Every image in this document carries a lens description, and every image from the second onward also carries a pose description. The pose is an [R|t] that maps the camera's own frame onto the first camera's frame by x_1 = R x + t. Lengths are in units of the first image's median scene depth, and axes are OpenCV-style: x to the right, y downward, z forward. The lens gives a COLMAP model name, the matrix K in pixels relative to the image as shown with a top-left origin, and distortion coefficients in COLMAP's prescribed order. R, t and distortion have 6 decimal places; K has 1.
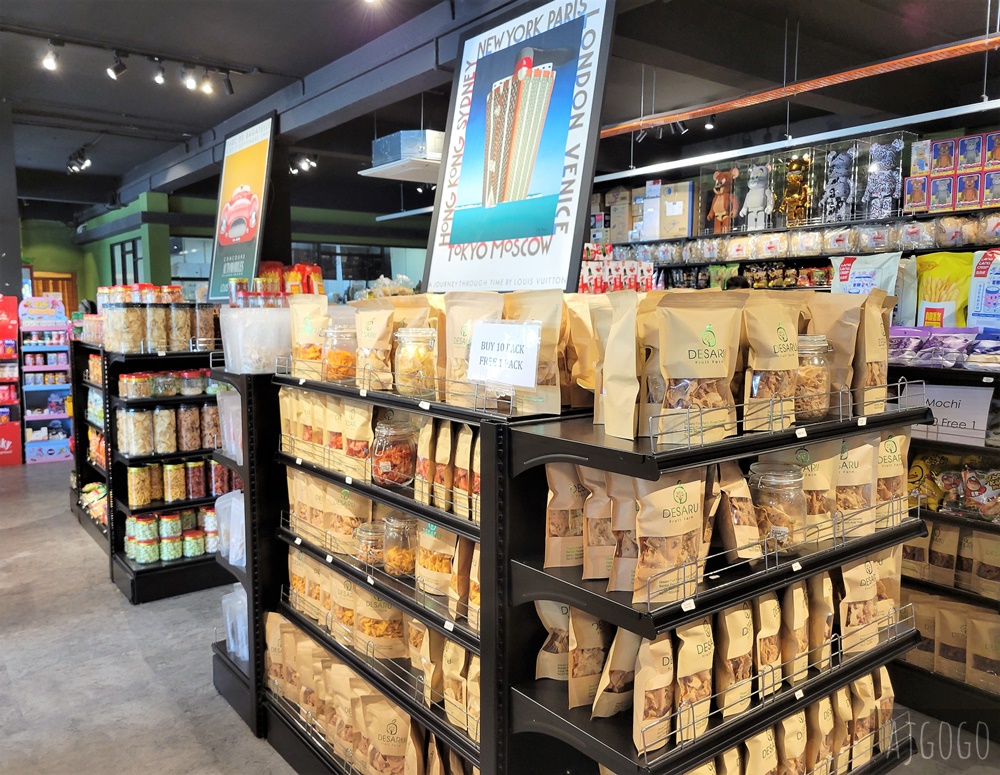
lens RADIAL K [[774.1, 0, 493.6], [0, 774.1, 382.2], [0, 0, 1]] dist [0.039357, -0.023376]
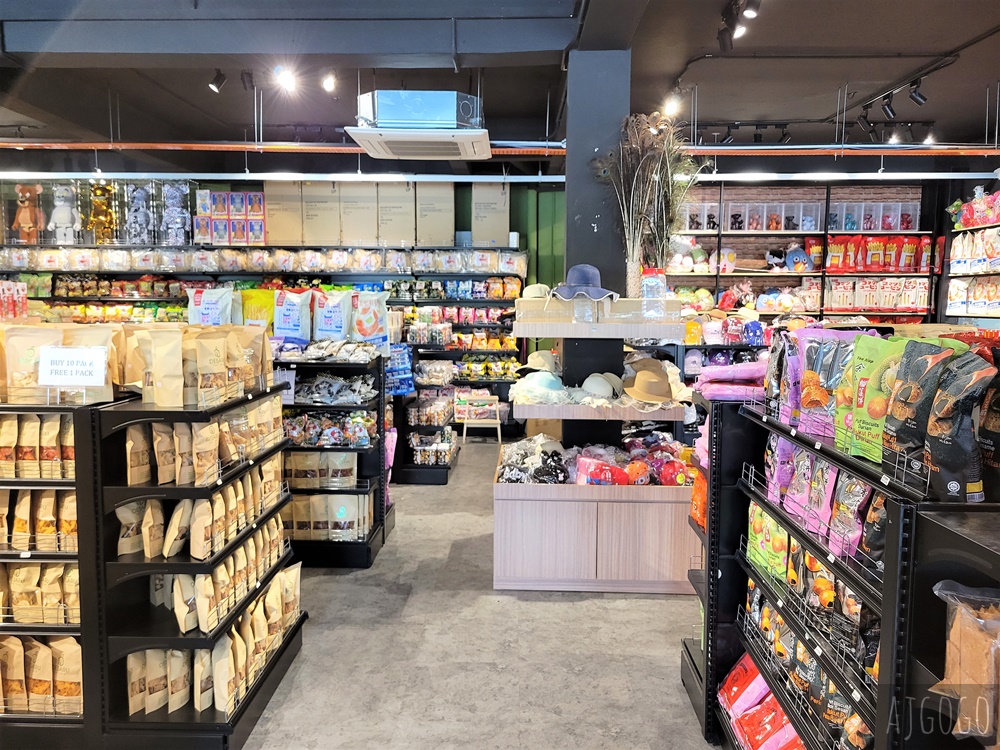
lens RADIAL K [[849.6, 0, 498.7], [0, 849.6, 372.8], [0, 0, 1]] dist [-0.011919, -0.007327]
pose [[0.621930, -0.064221, 0.780435, -0.292164], [0.068974, 0.997250, 0.027097, -0.004122], [-0.780030, 0.036977, 0.624649, -0.284706]]
